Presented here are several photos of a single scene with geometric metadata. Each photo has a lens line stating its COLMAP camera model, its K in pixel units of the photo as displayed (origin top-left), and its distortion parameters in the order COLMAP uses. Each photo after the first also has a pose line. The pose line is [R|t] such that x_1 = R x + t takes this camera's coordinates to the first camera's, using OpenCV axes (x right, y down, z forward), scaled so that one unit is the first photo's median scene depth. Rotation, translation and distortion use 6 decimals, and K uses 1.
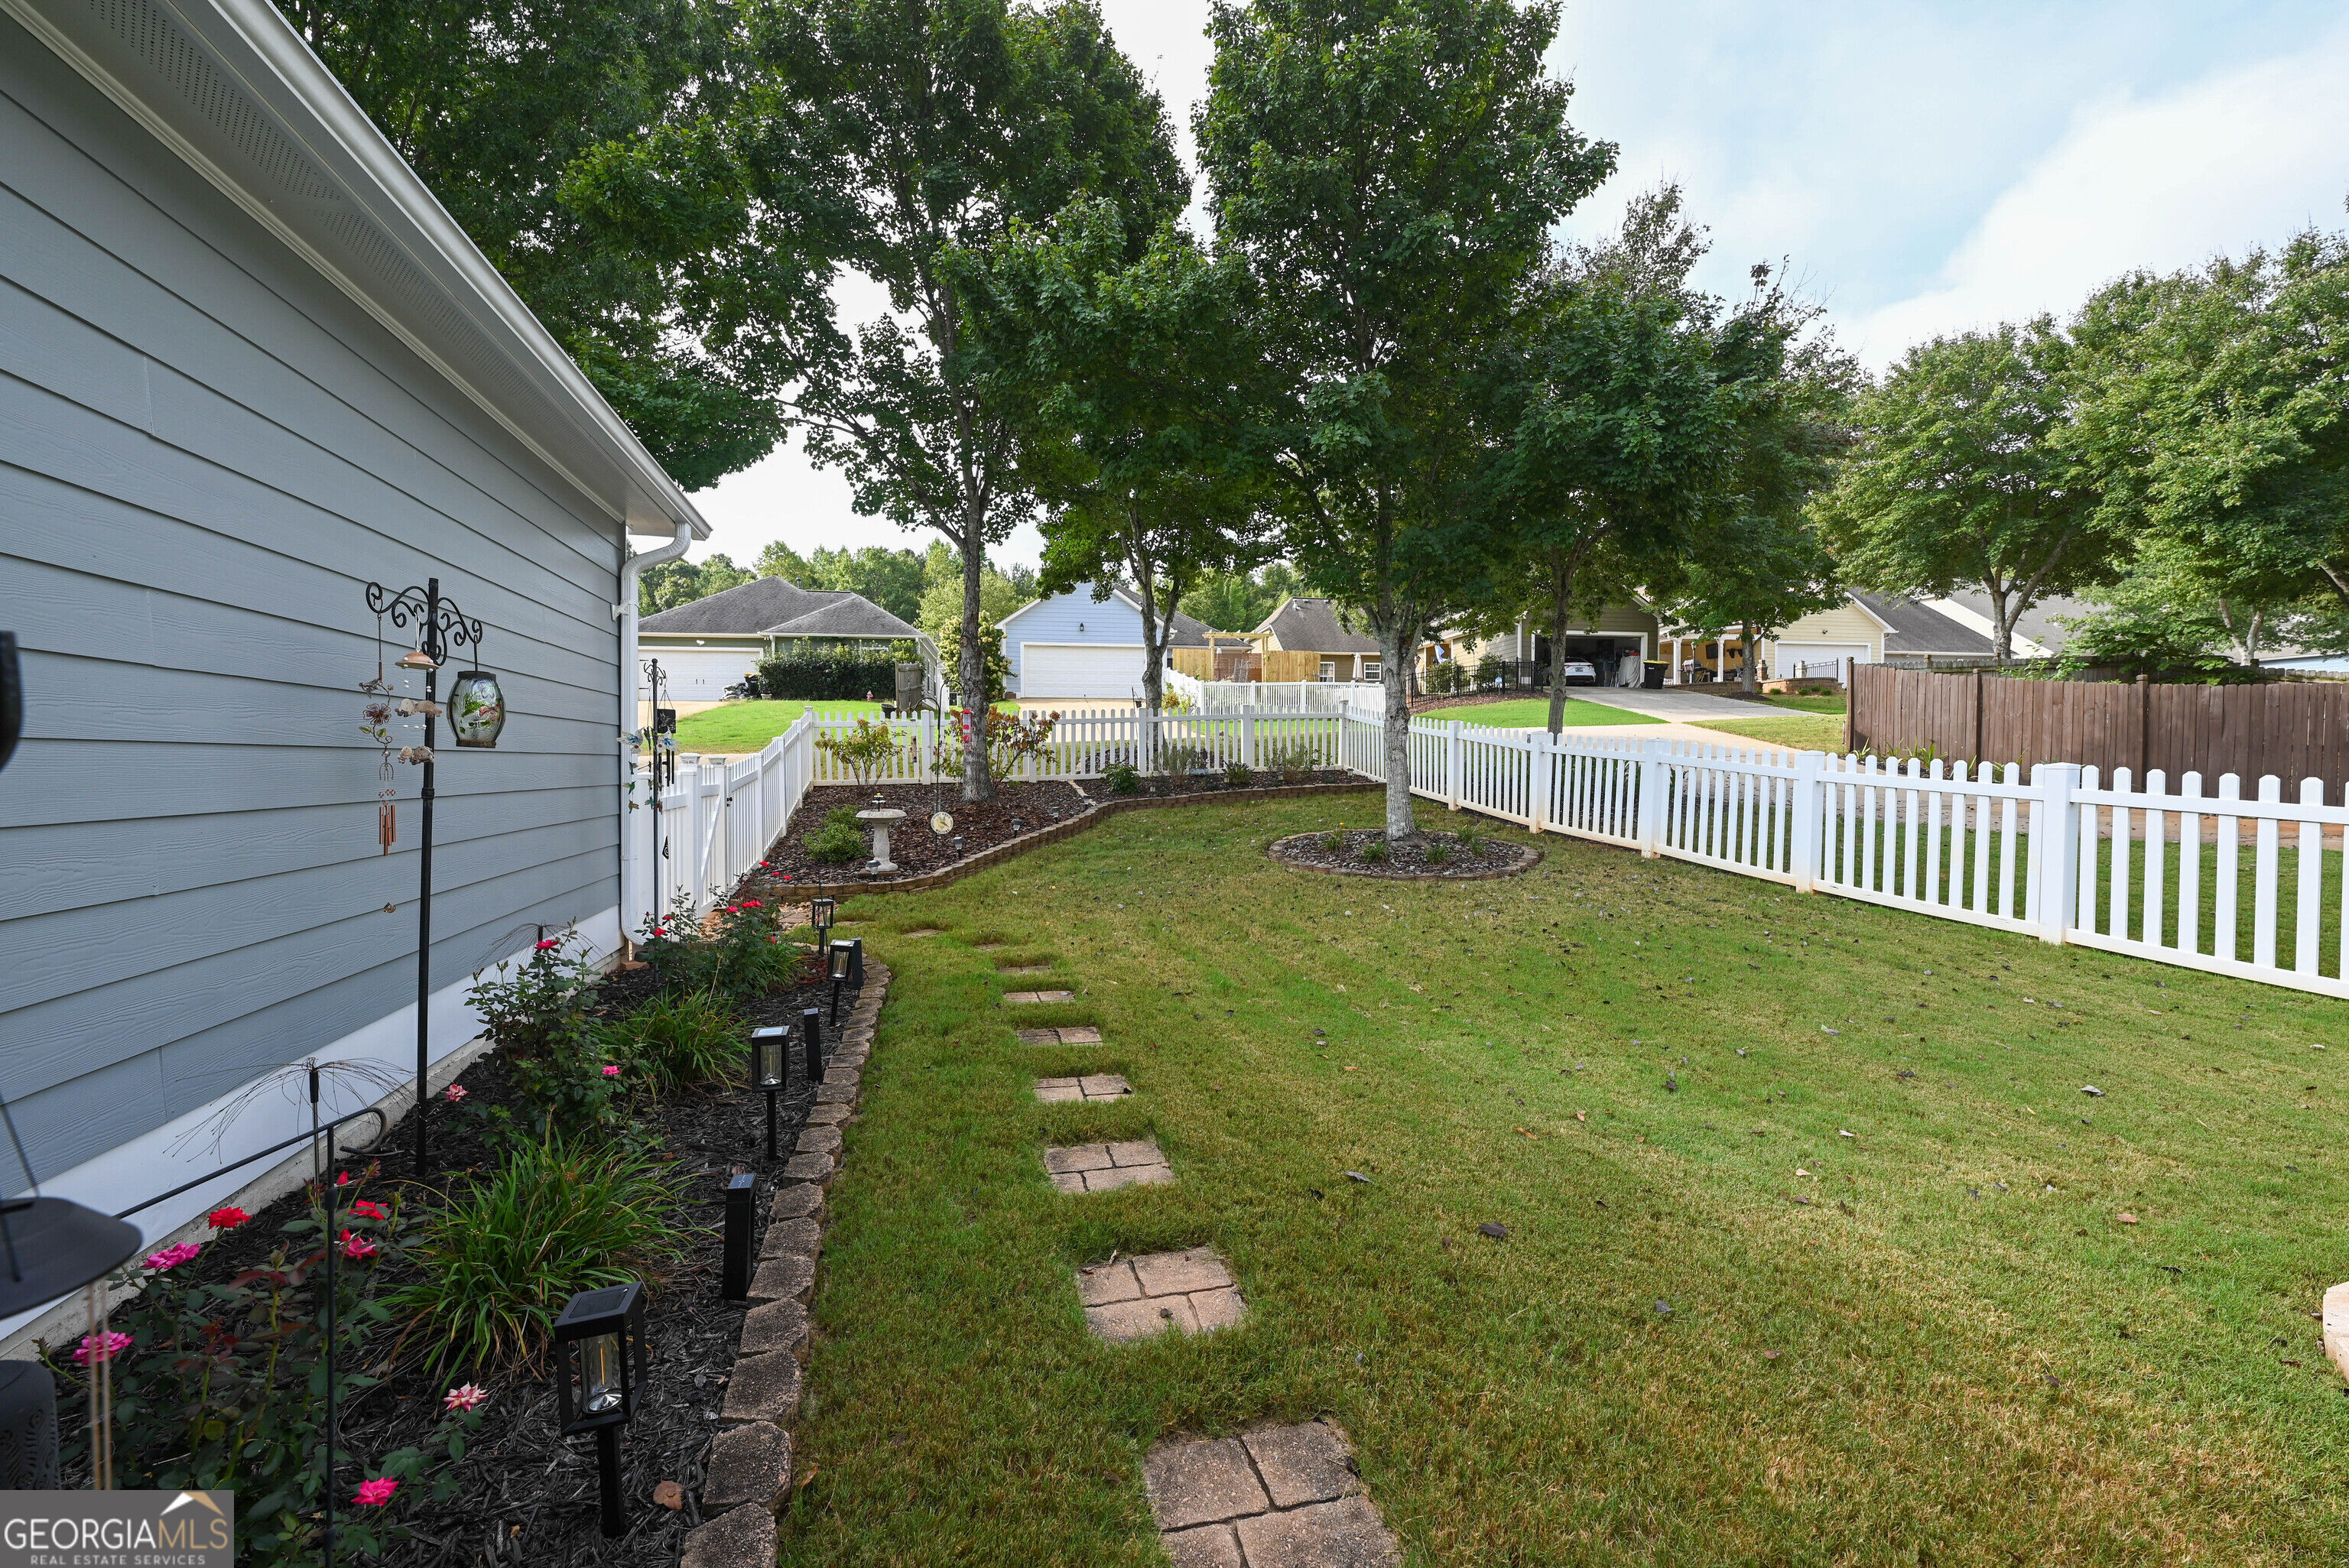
lens RADIAL K [[934.9, 0, 1174.5], [0, 934.9, 784.0], [0, 0, 1]] dist [0.000354, 0.000149]
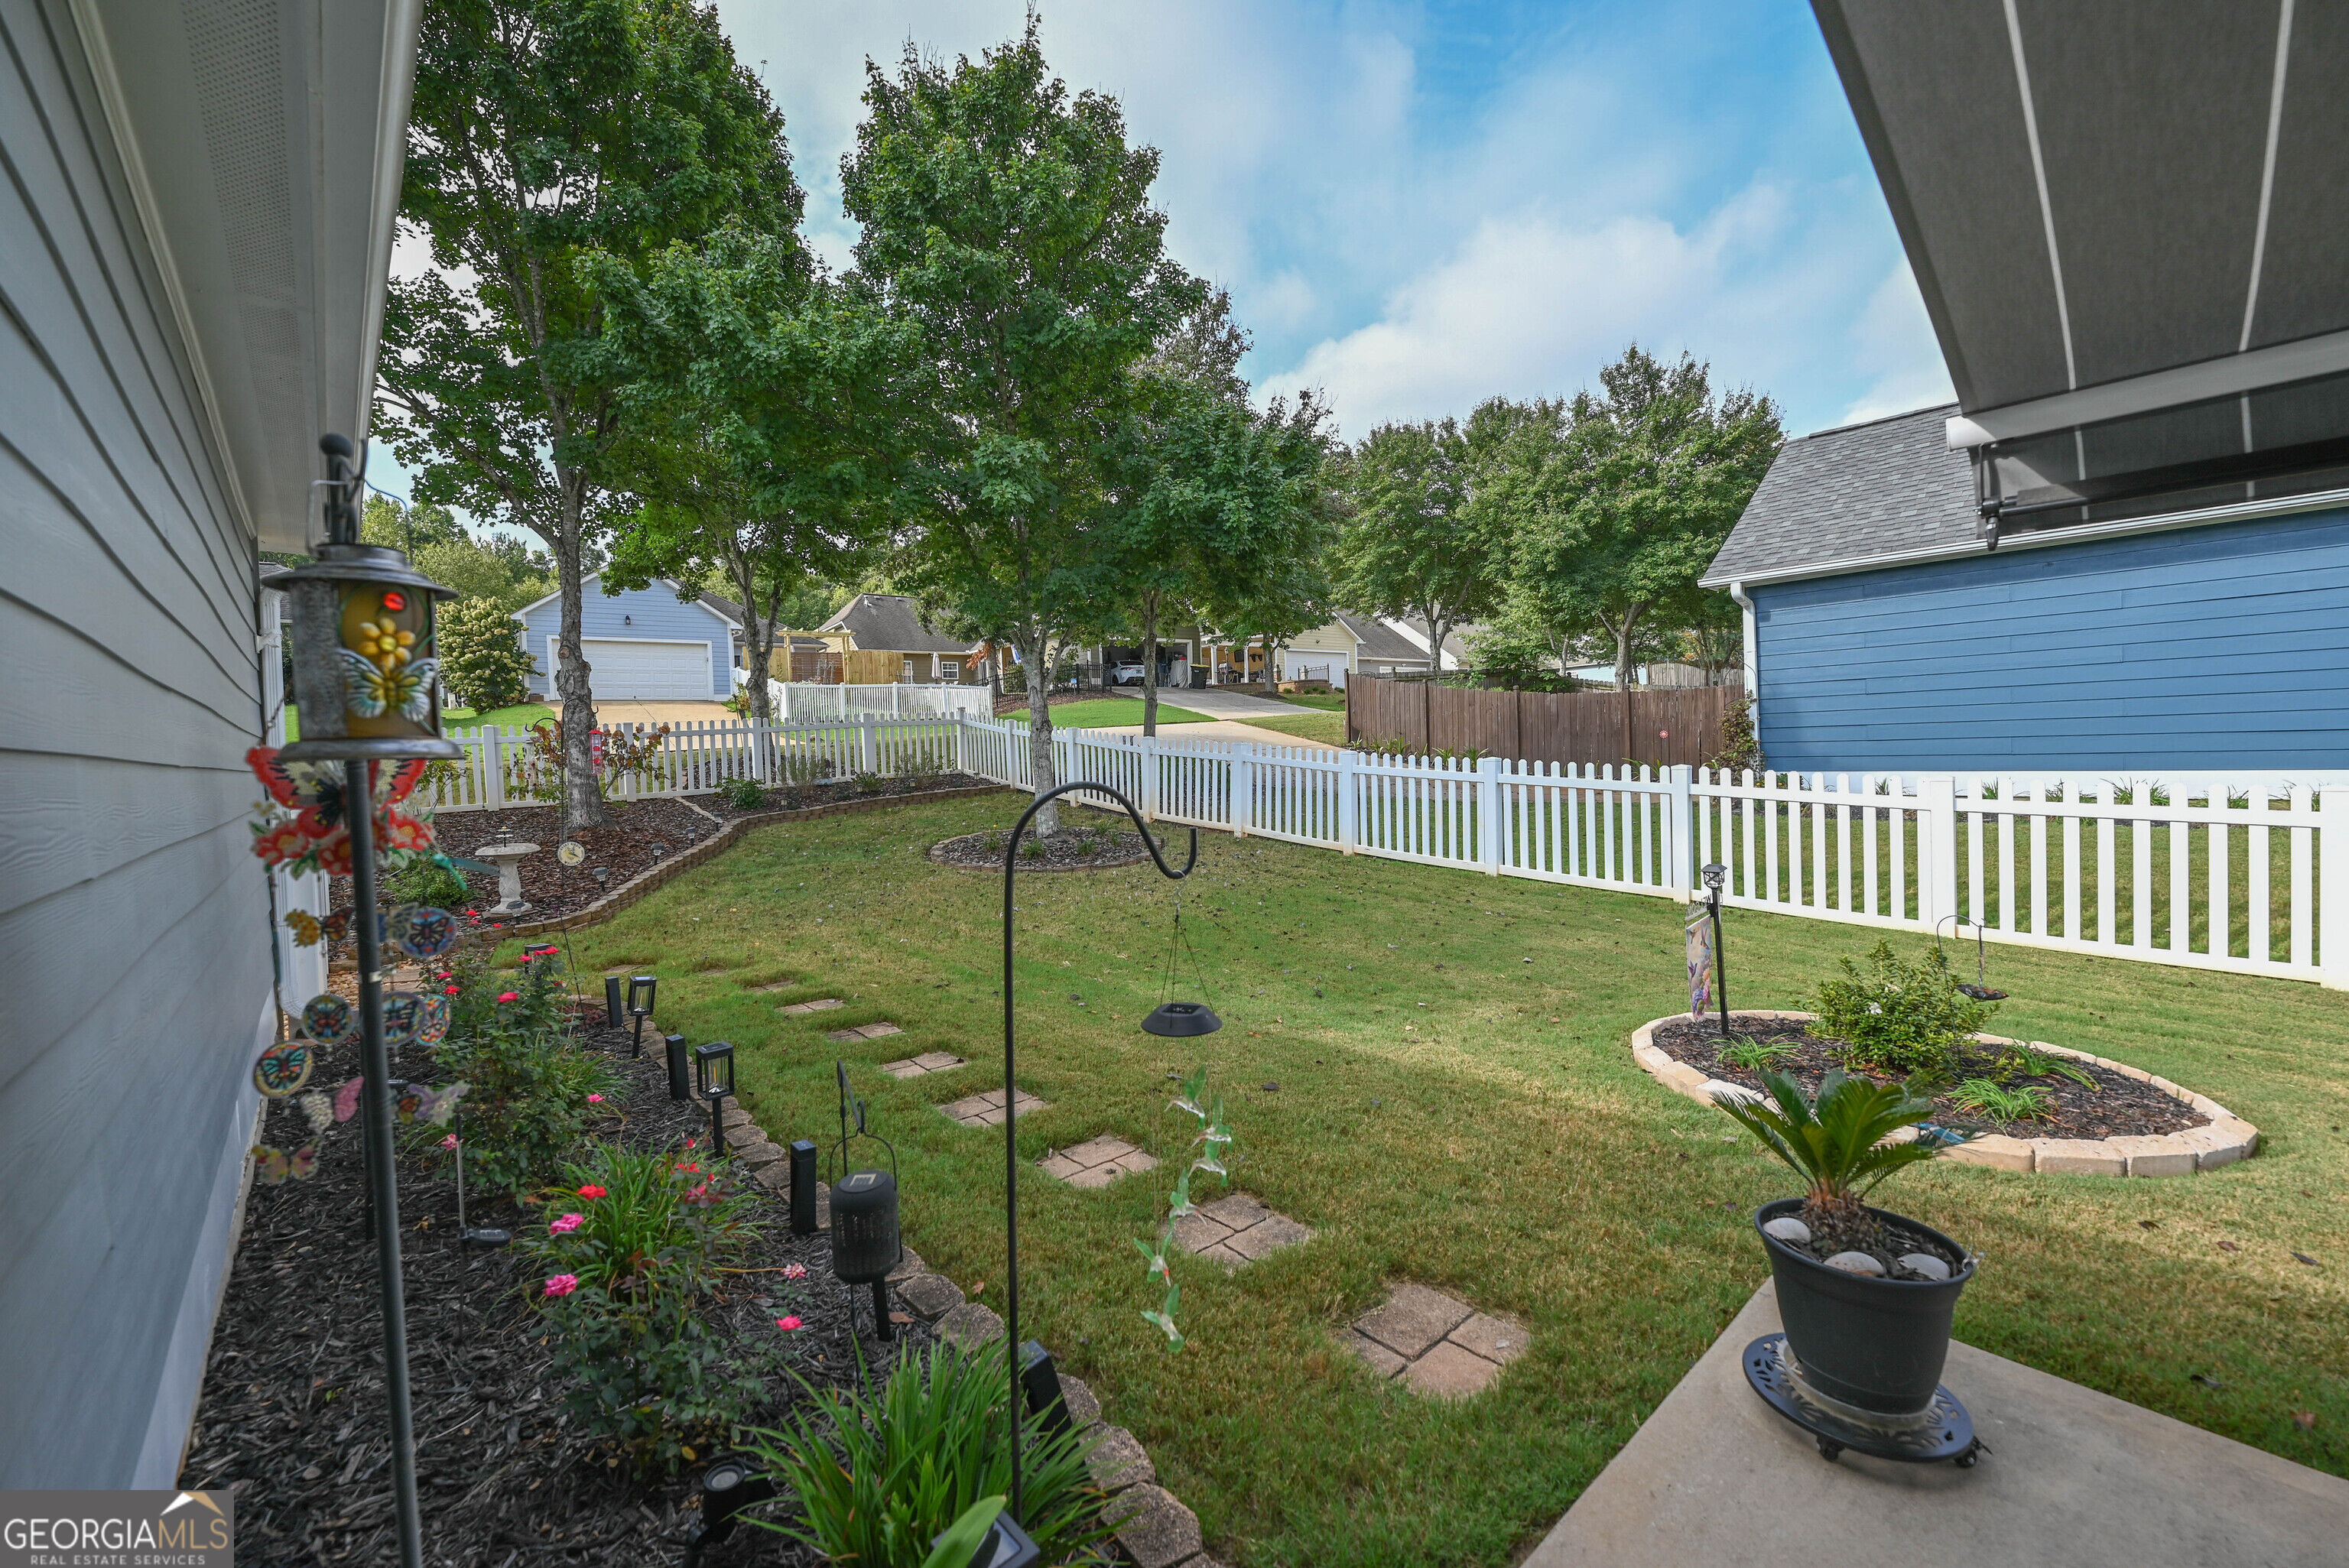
lens RADIAL K [[945.8, 0, 1172.1], [0, 945.8, 775.7], [0, 0, 1]] dist [-0.000923, 0.000210]
pose [[0.894336, -0.042294, 0.445393, -0.096623], [0.043028, 0.999038, 0.008468, -0.012874], [-0.445323, 0.011591, 0.895295, -0.069496]]
